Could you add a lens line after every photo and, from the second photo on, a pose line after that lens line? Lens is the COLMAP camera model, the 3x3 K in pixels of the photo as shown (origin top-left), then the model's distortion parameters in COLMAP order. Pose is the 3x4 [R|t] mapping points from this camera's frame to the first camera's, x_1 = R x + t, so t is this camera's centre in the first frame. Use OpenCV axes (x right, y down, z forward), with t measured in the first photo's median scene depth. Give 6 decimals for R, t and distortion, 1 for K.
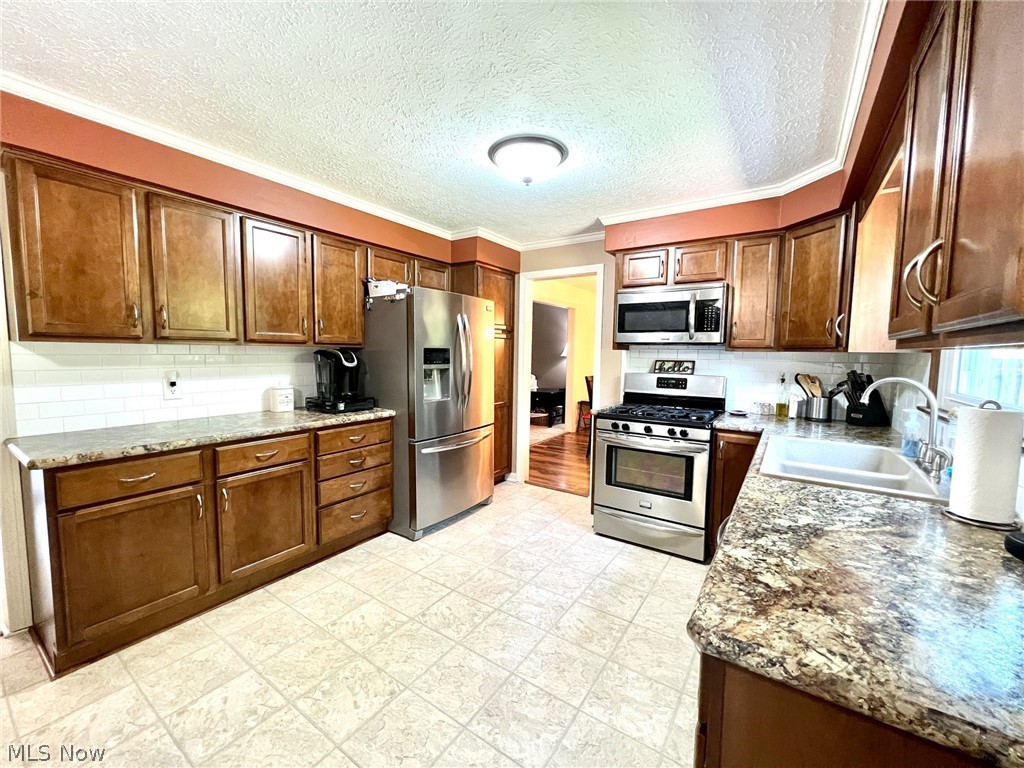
lens RADIAL K [[409.9, 0, 515.8], [0, 409.9, 382.1], [0, 0, 1]] dist [-0.000855, -0.000630]
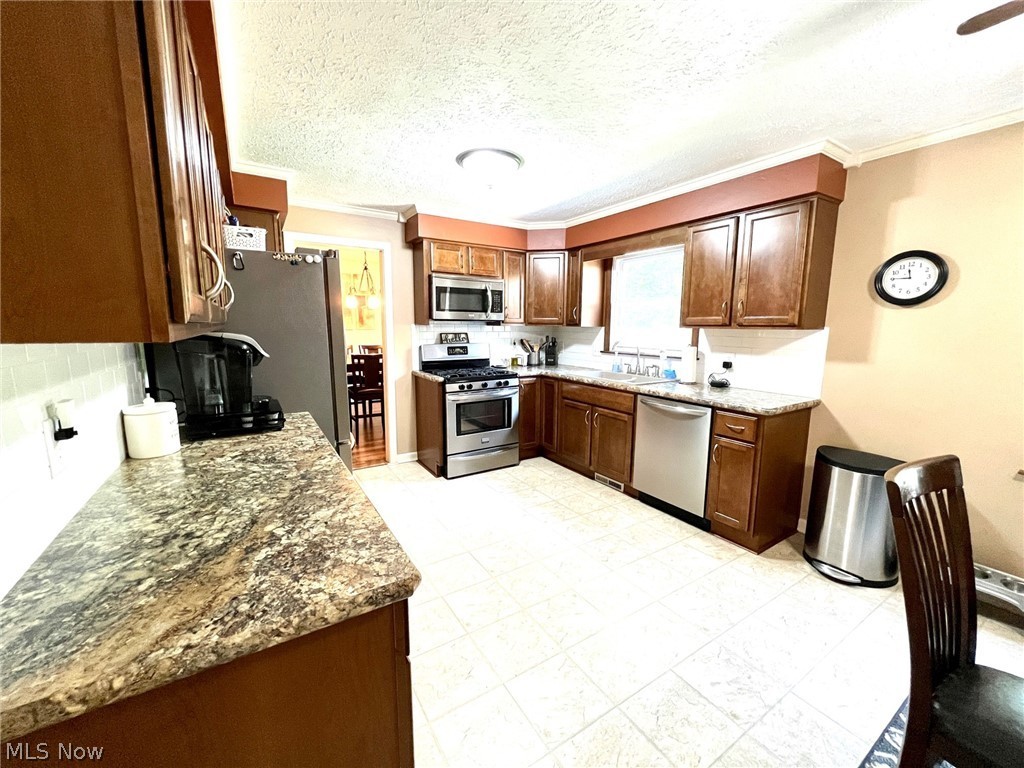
lens RADIAL K [[409.9, 0, 512.0], [0, 409.9, 385.0], [0, 0, 1]] dist [-0.000855, -0.000630]
pose [[0.402467, -0.146604, 0.903619, -0.838406], [0.066221, 0.989170, 0.130989, -0.054564], [-0.913036, 0.007120, 0.407816, 0.356402]]
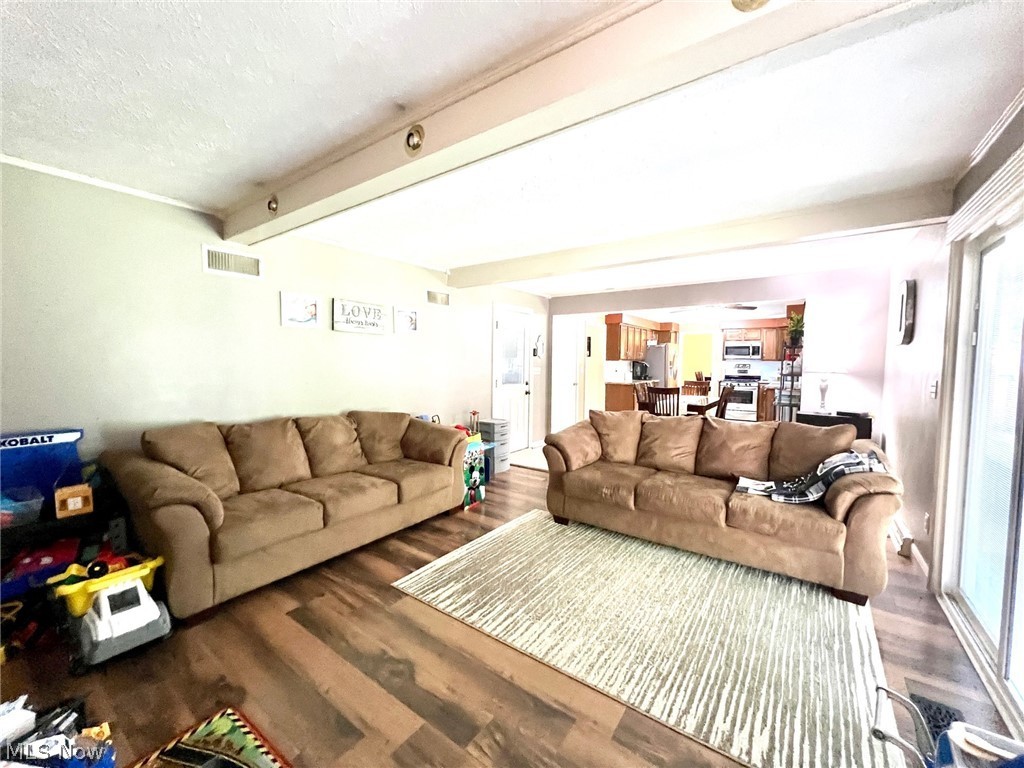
lens RADIAL K [[409.9, 0, 508.2], [0, 409.9, 386.8], [0, 0, 1]] dist [-0.000855, -0.000630]
pose [[0.999219, -0.008504, -0.038579, -1.412505], [0.008160, 0.999926, -0.009069, 0.147279], [0.038654, 0.008747, 0.999214, -2.397119]]
